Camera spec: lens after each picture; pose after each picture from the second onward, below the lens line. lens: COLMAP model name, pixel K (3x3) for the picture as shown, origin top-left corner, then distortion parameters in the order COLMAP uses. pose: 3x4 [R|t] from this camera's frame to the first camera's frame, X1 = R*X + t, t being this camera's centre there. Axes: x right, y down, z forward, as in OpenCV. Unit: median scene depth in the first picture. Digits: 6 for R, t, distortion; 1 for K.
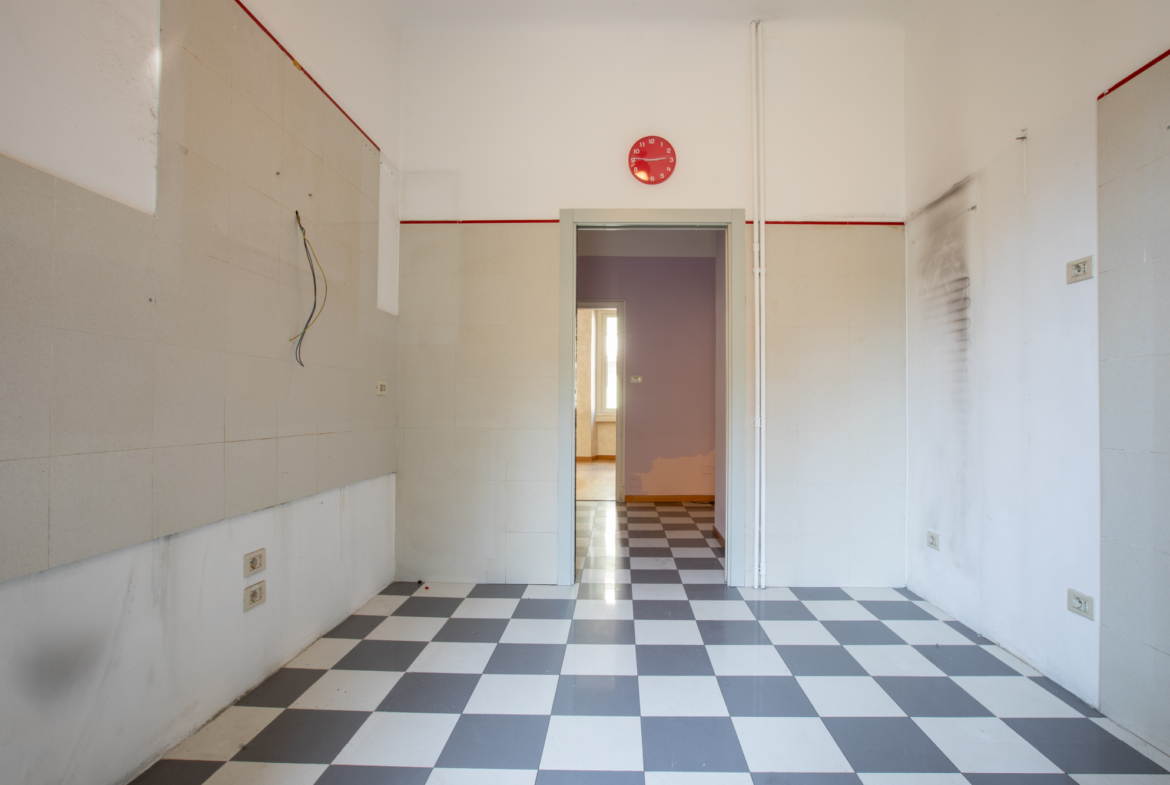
lens RADIAL K [[572.1, 0, 587.4], [0, 572.1, 403.9], [0, 0, 1]] dist [-0.057419, 0.018074]
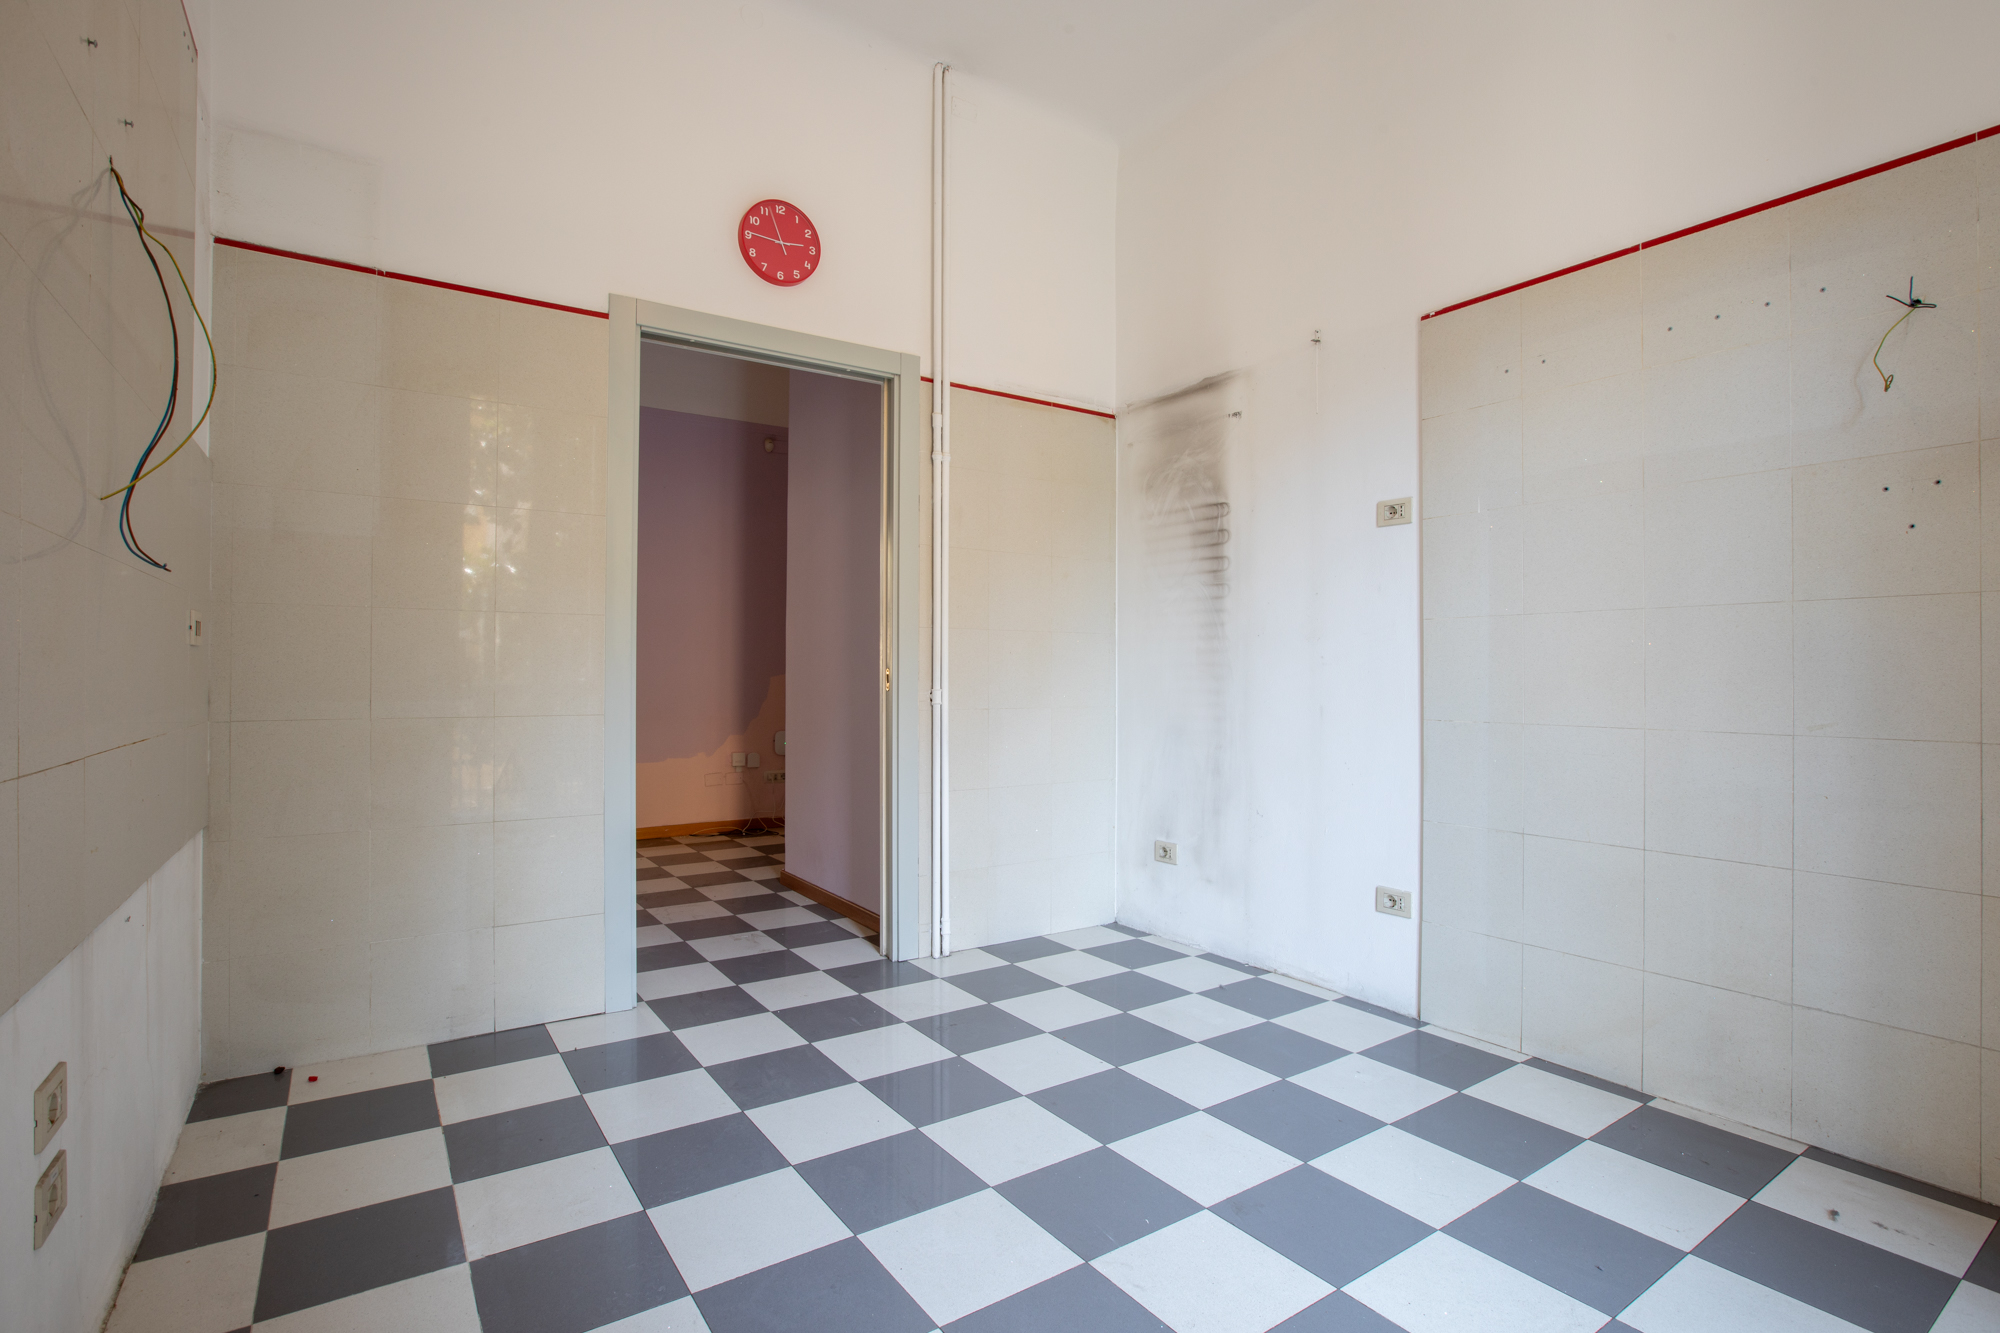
lens RADIAL K [[949.5, 0, 1010.3], [0, 949.5, 670.8], [0, 0, 1]] dist [-0.055931, 0.025115]
pose [[0.815394, -0.000452, 0.578906, -0.289609], [-0.002513, 0.999988, 0.004320, -0.001264], [-0.578901, -0.004978, 0.815383, 0.102760]]
